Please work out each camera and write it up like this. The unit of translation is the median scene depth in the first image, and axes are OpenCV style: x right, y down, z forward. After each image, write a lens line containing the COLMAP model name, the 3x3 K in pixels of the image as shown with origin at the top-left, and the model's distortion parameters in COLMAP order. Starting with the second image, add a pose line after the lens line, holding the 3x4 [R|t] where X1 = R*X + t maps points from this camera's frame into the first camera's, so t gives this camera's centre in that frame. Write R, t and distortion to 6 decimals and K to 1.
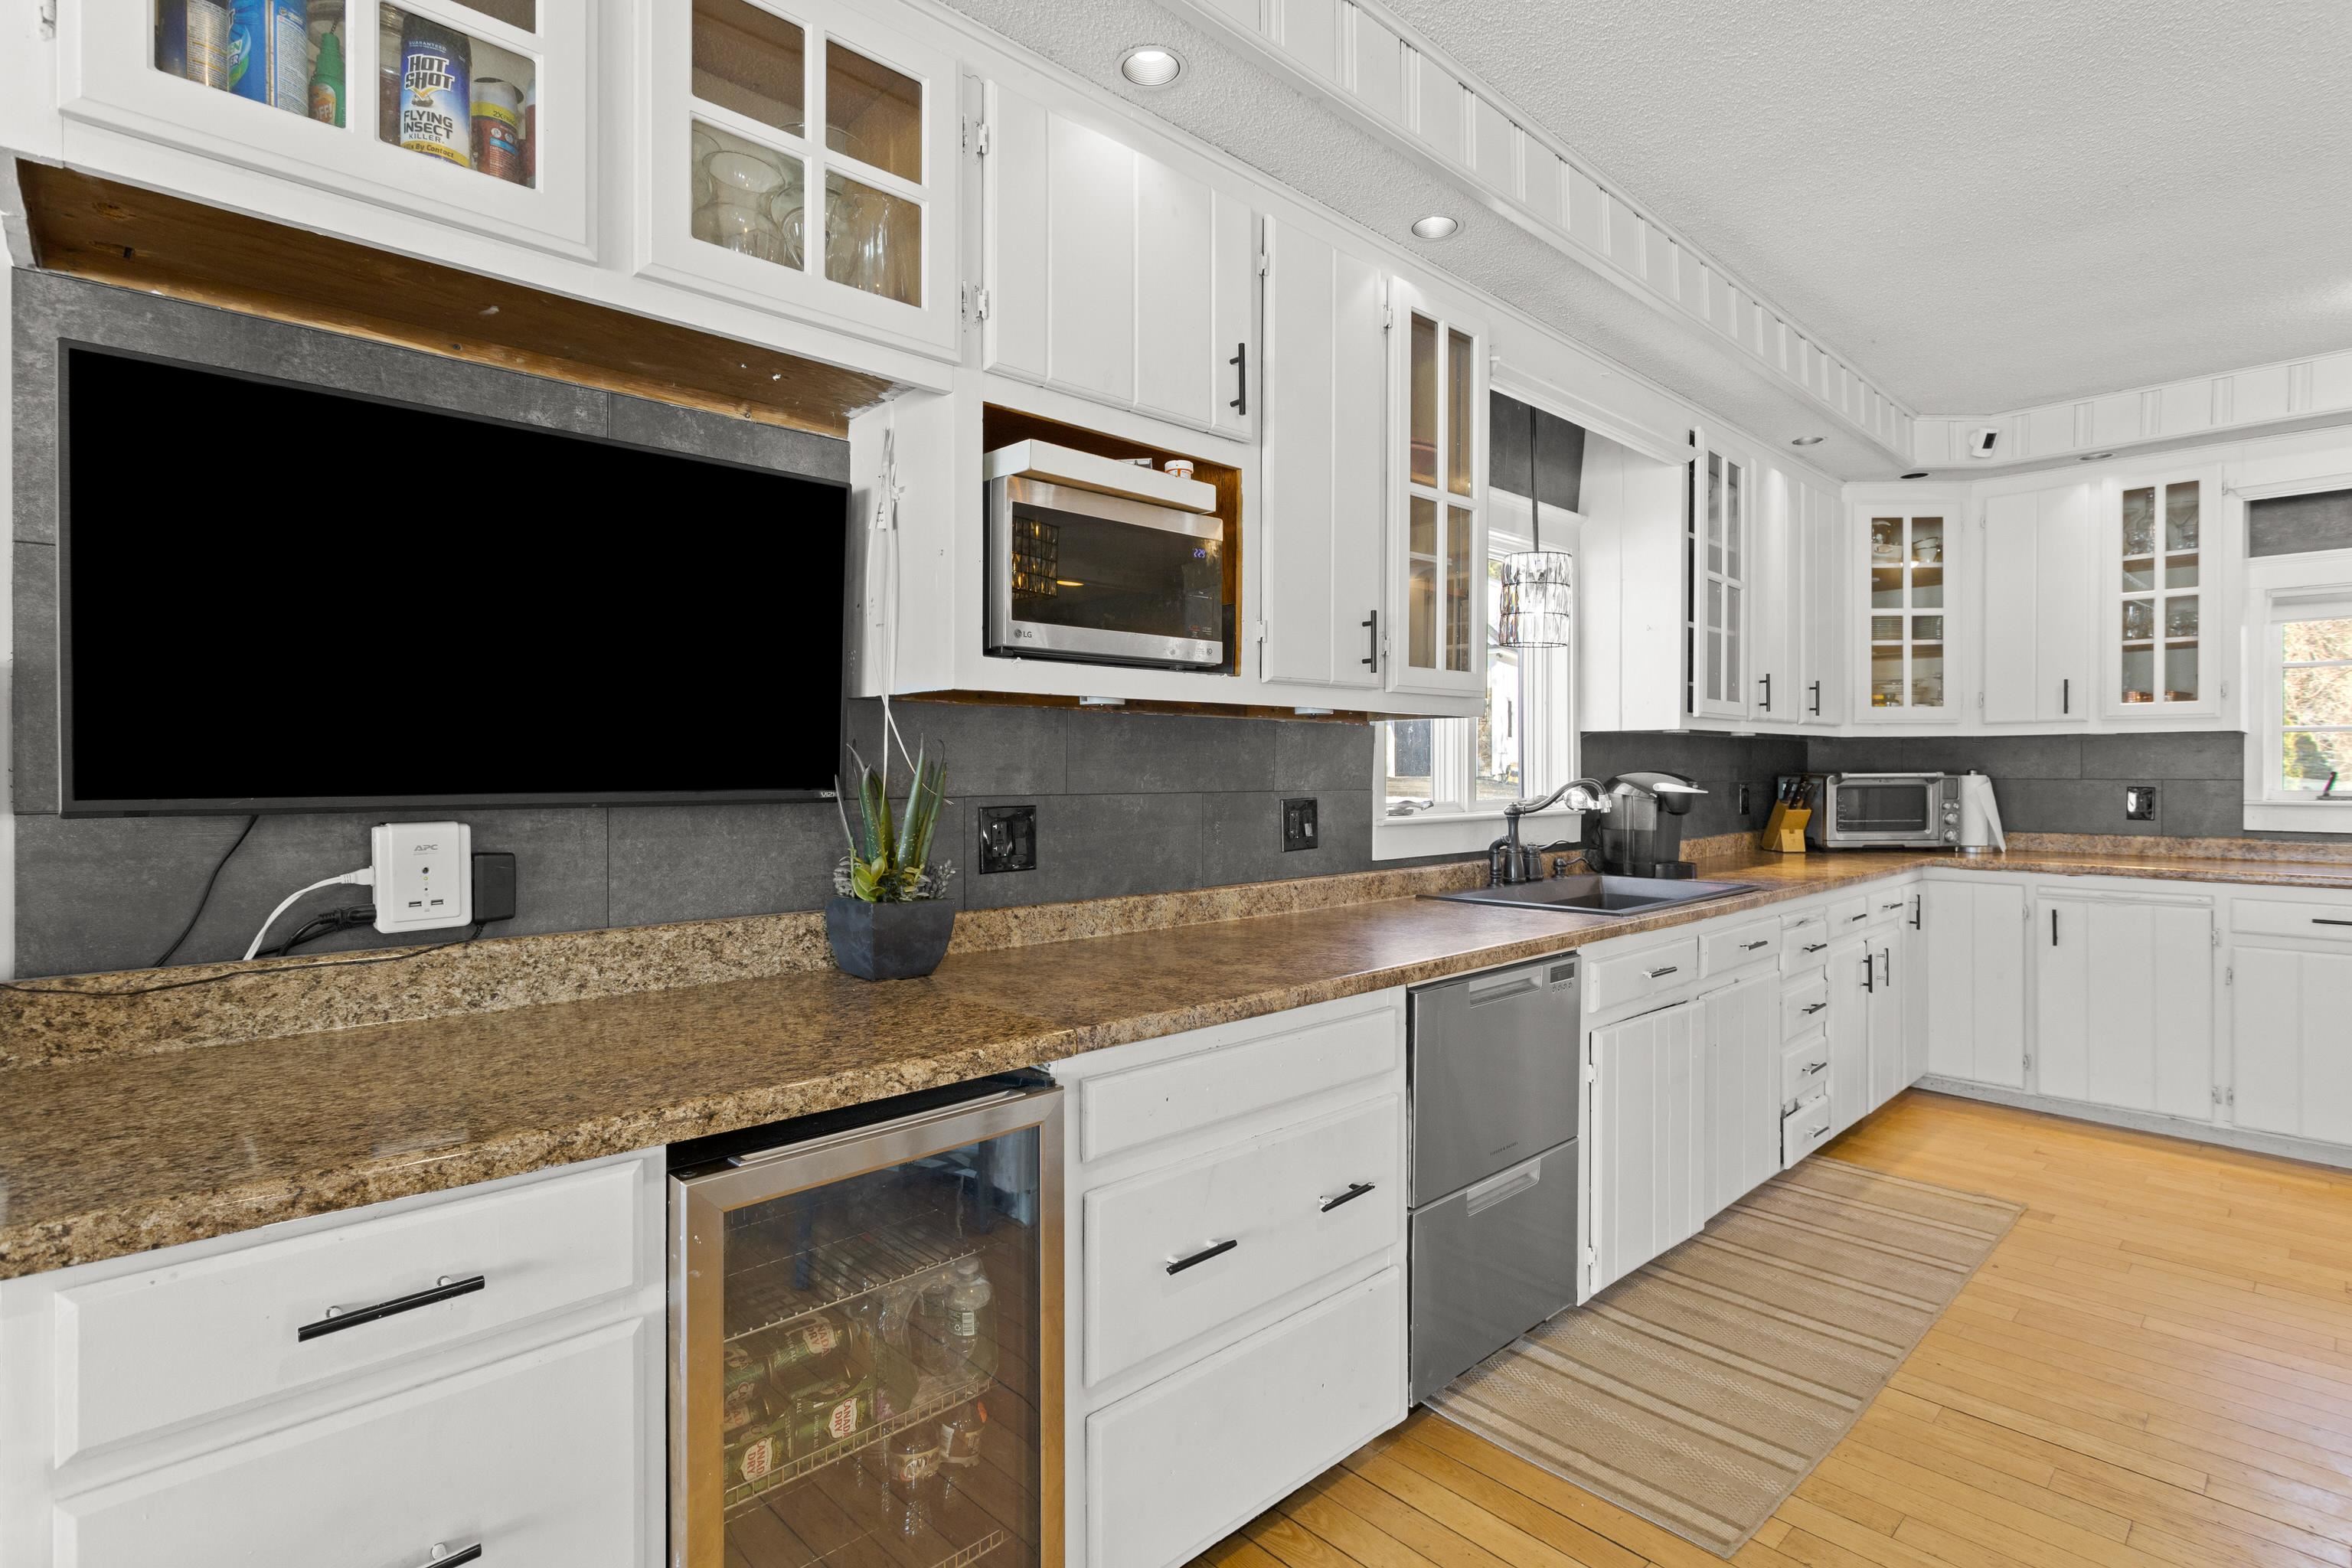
lens RADIAL K [[1097.5, 0, 1179.9], [0, 1097.5, 776.9], [0, 0, 1]] dist [-0.002391, -0.000431]
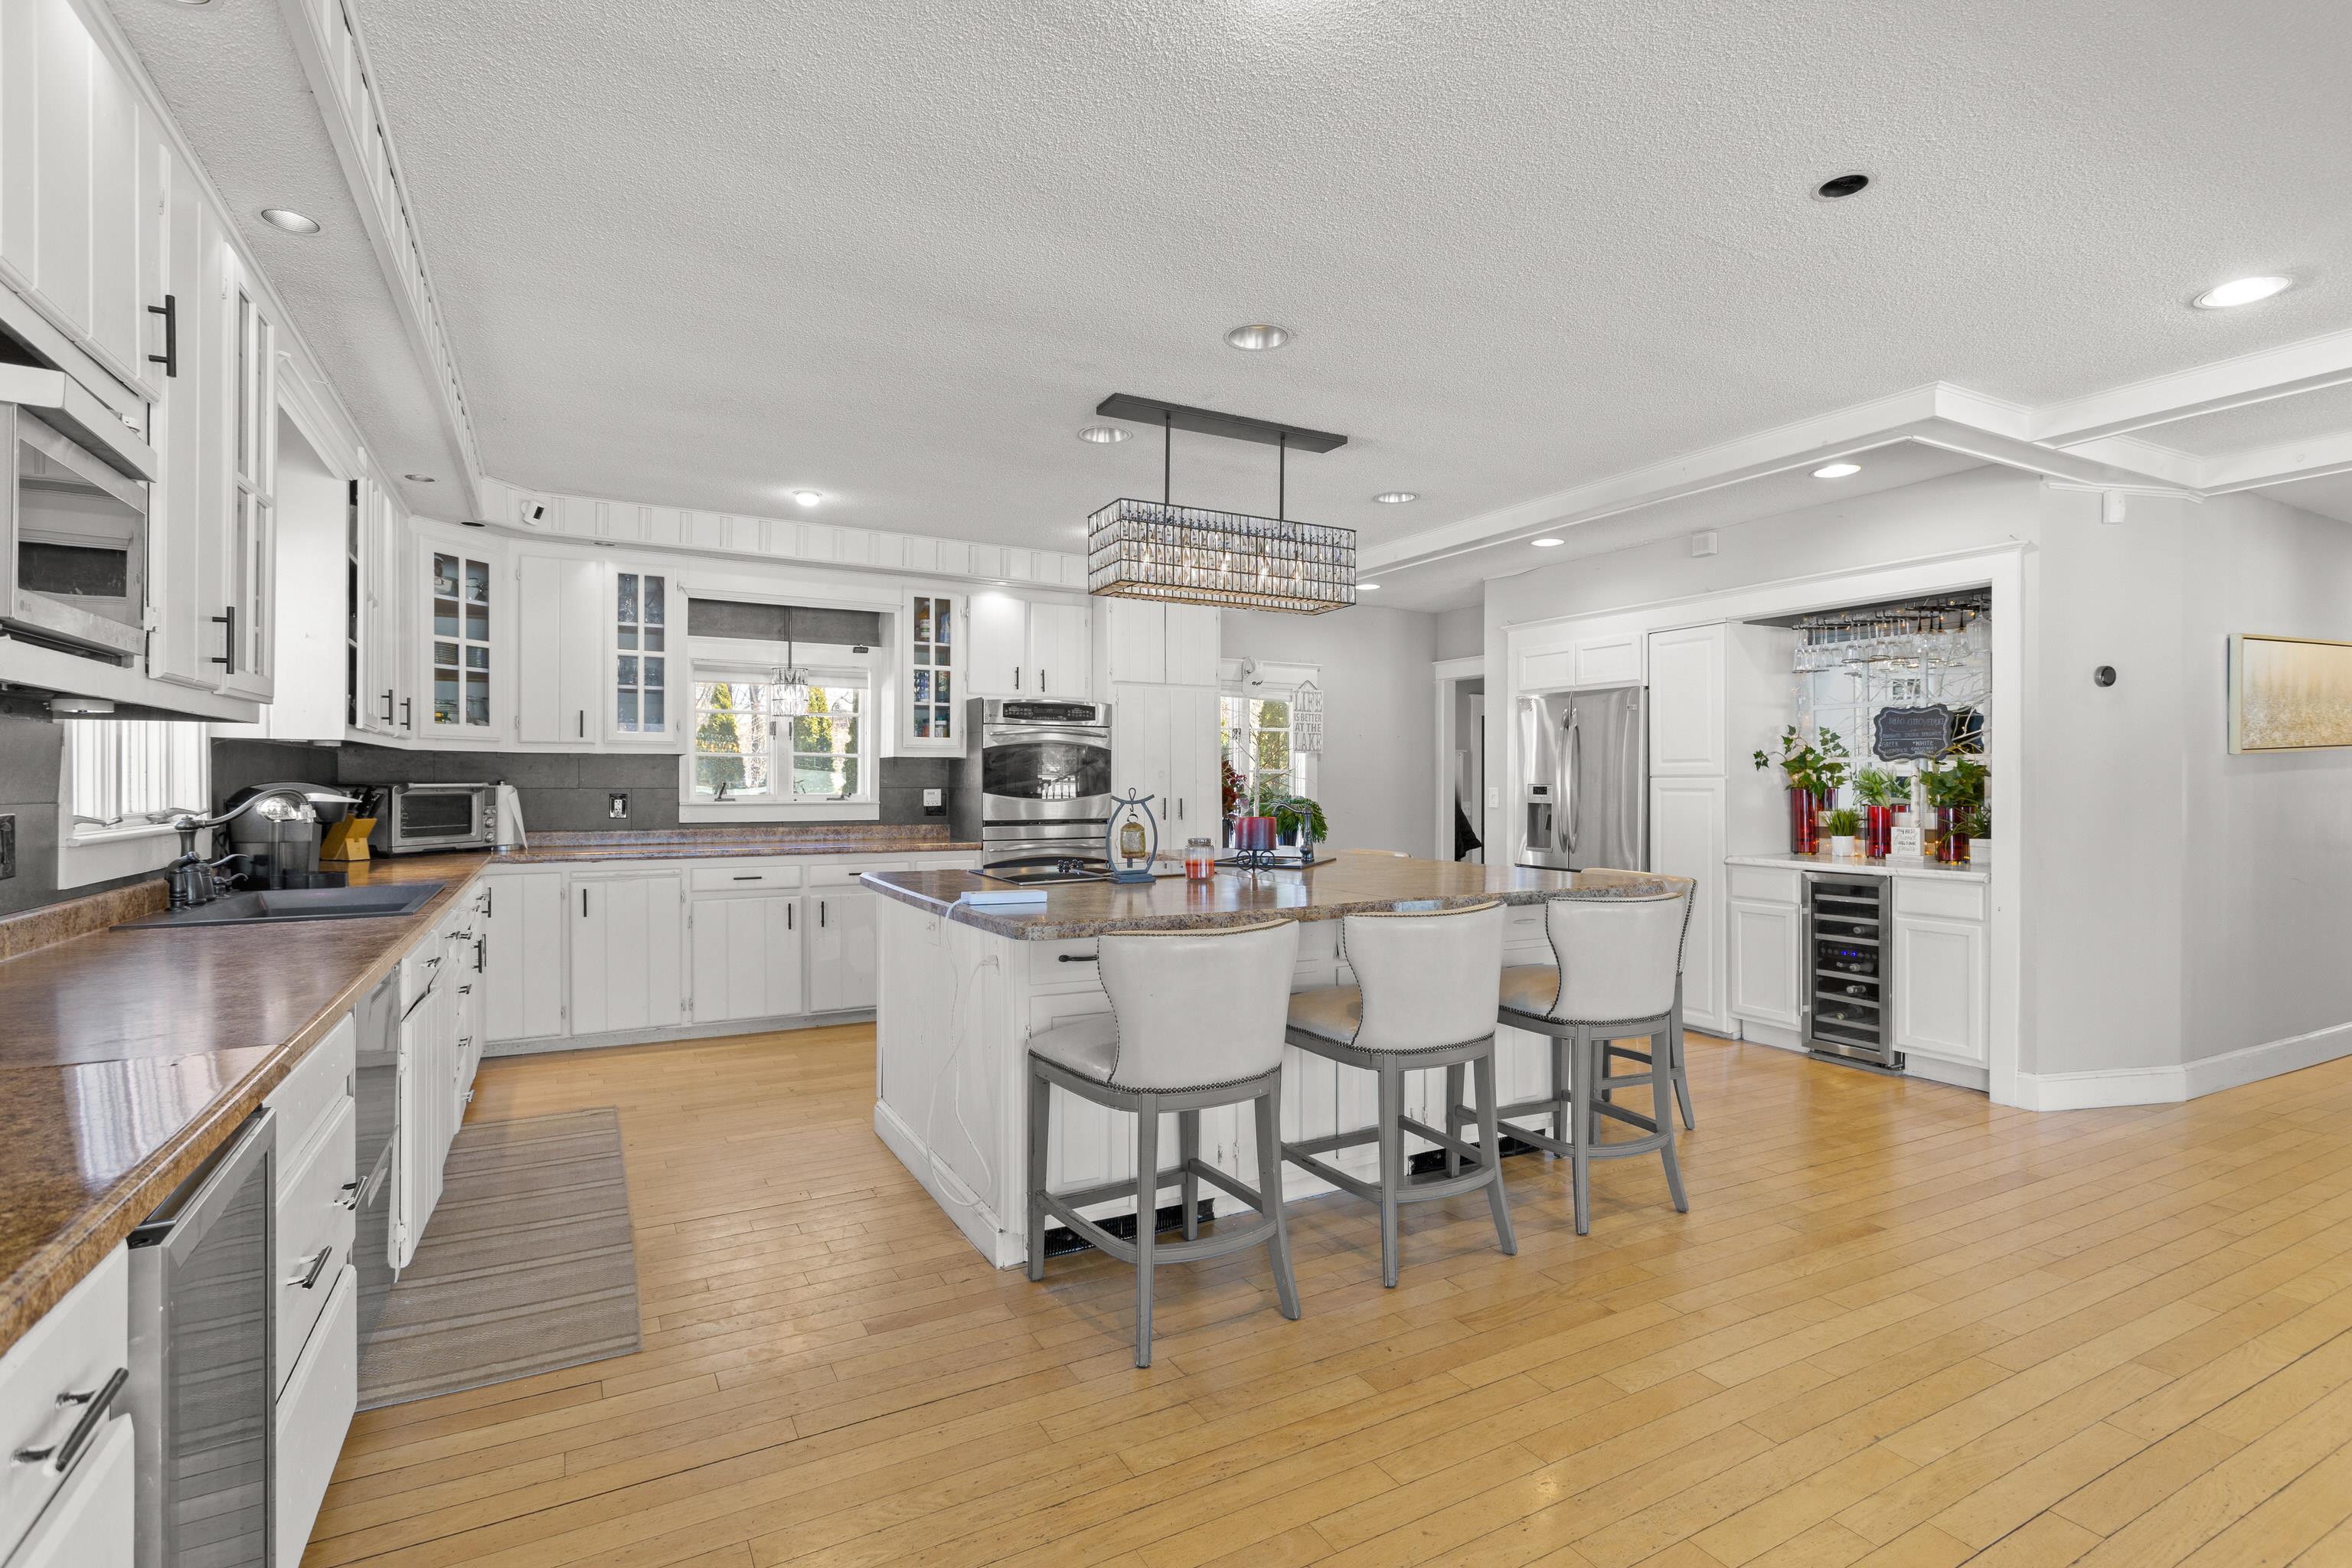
lens RADIAL K [[1126.8, 0, 1181.8], [0, 1126.8, 779.5], [0, 0, 1]] dist [-0.000964, -0.000008]
pose [[0.239859, 0.003735, 0.970801, -0.347834], [0.004455, 0.999978, -0.004948, 0.002011], [-0.970798, 0.005511, 0.239837, -0.002874]]
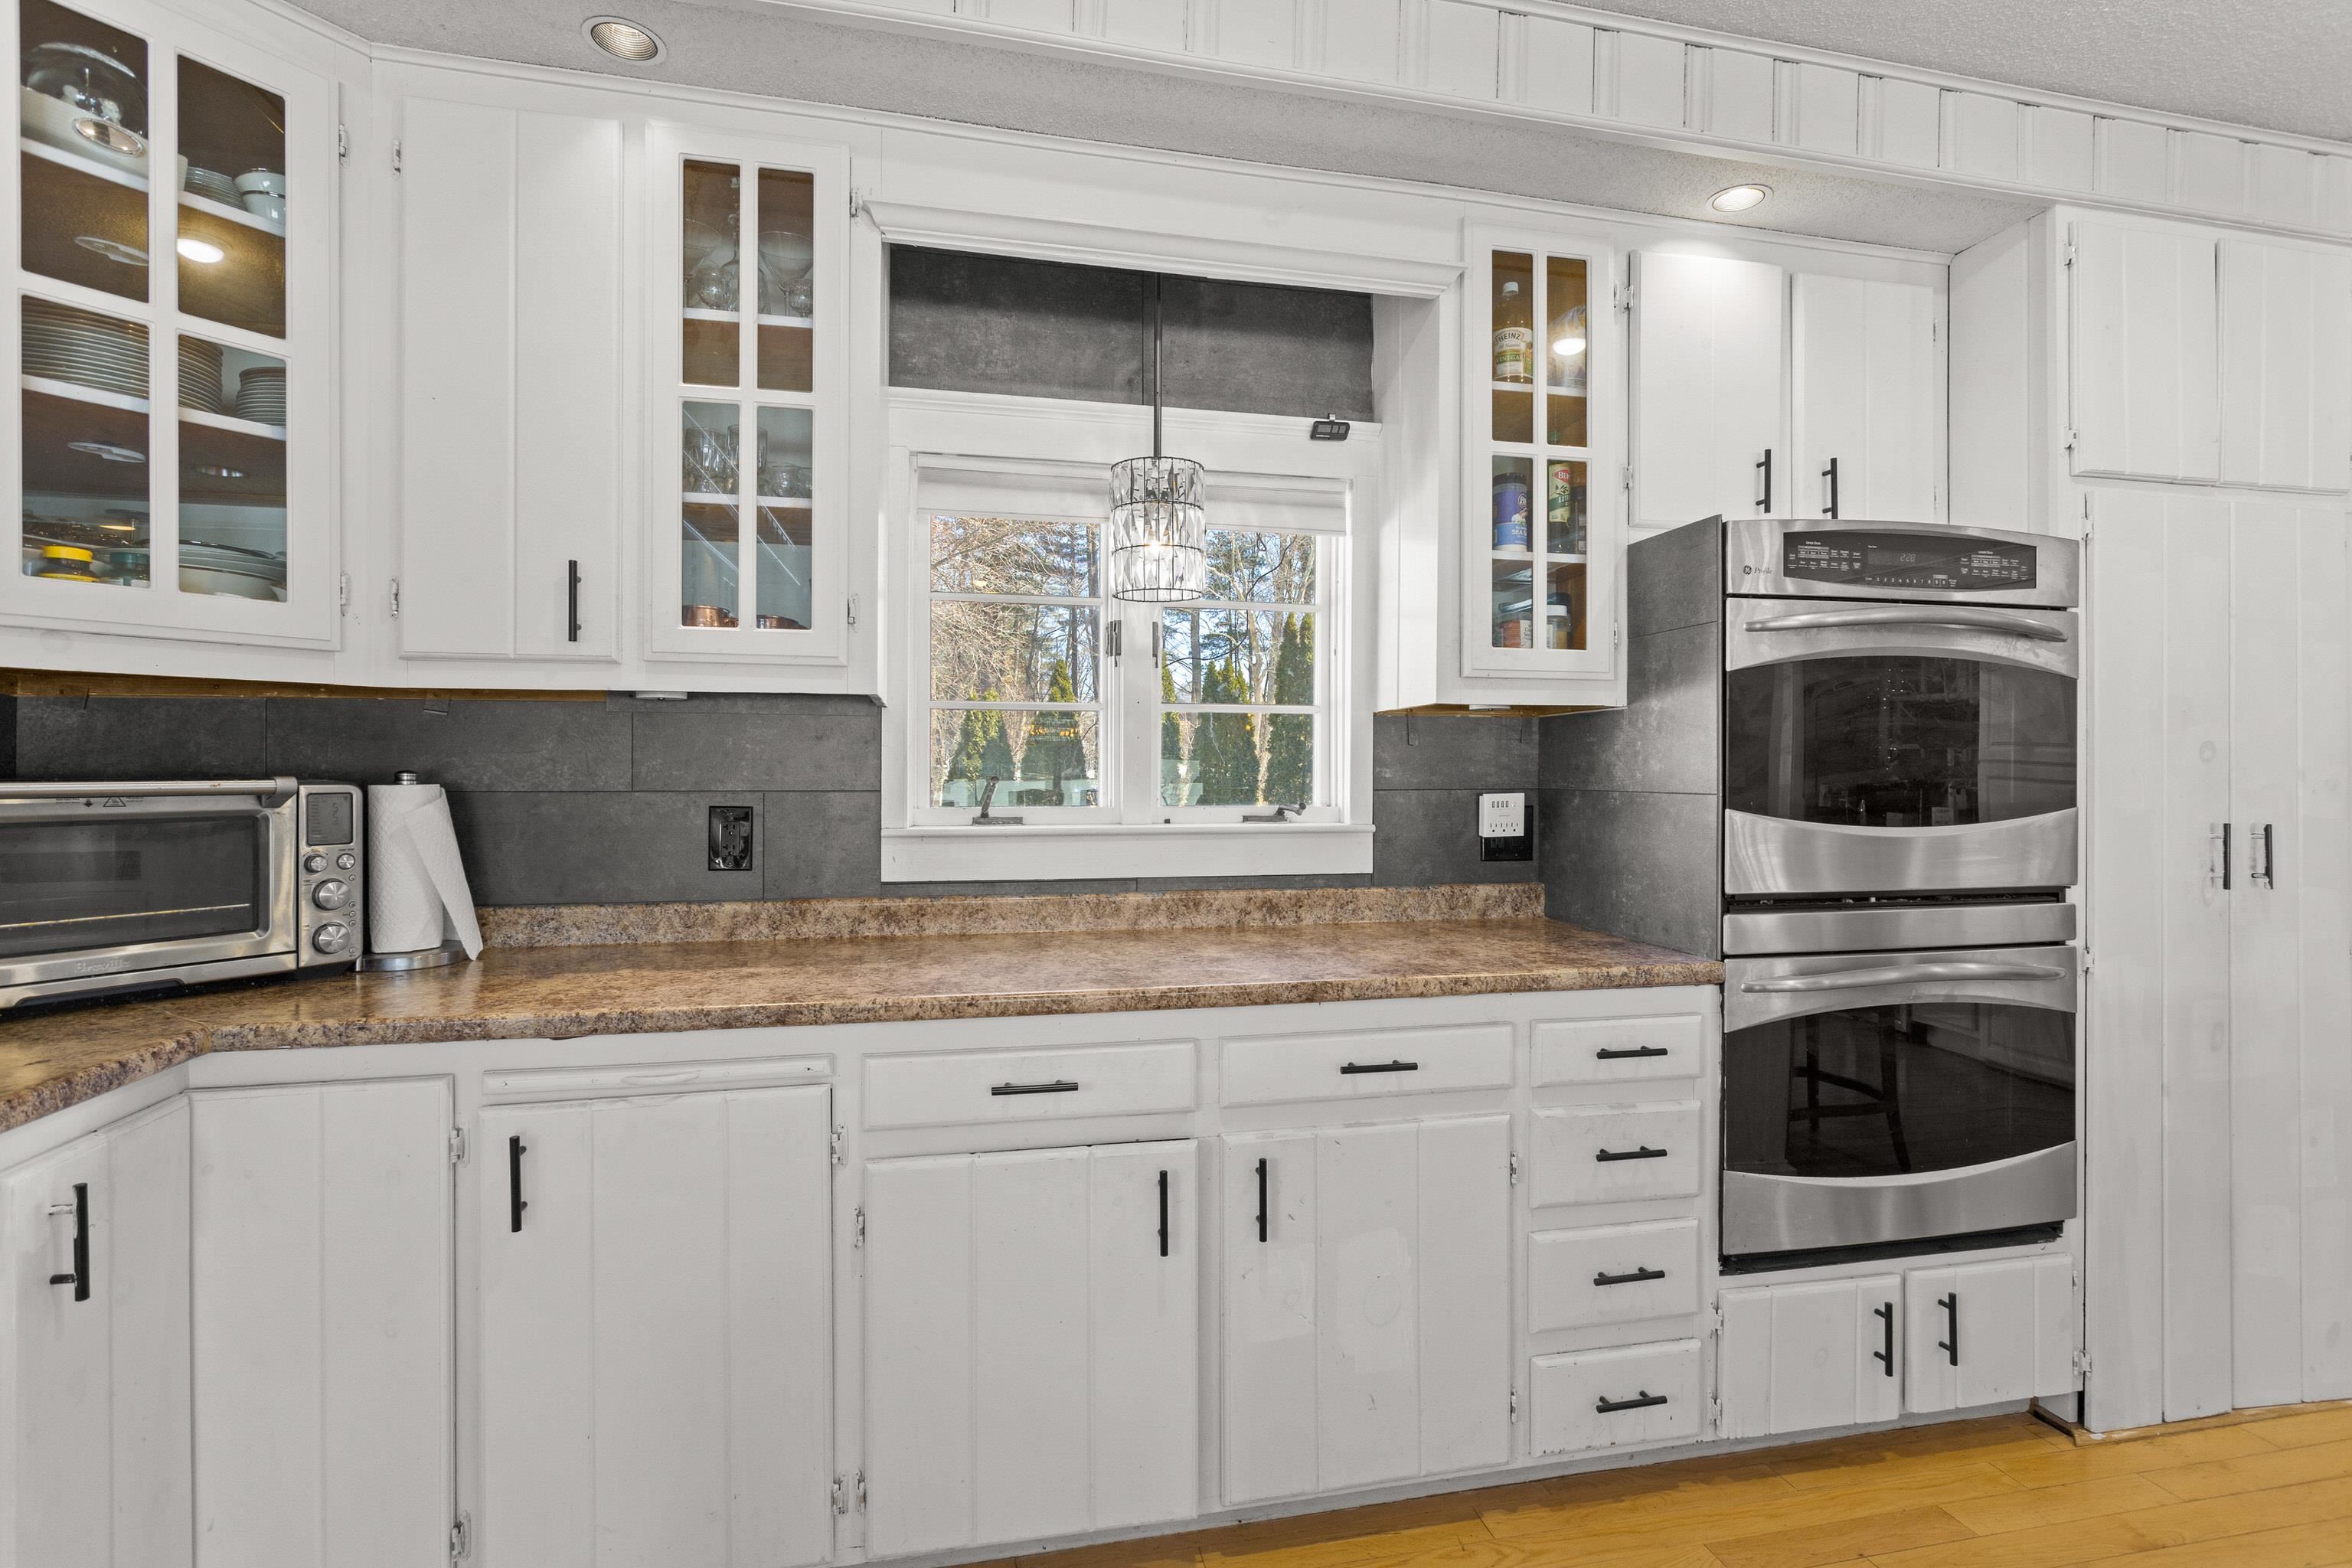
lens RADIAL K [[1117.3, 0, 1194.7], [0, 1117.3, 767.7], [0, 0, 1]] dist [-0.004068, 0.000273]
pose [[0.498212, 0.003980, 0.867046, 0.622299], [0.002885, 0.999976, -0.006248, -0.005571], [-0.867051, 0.005615, 0.498188, 0.644389]]
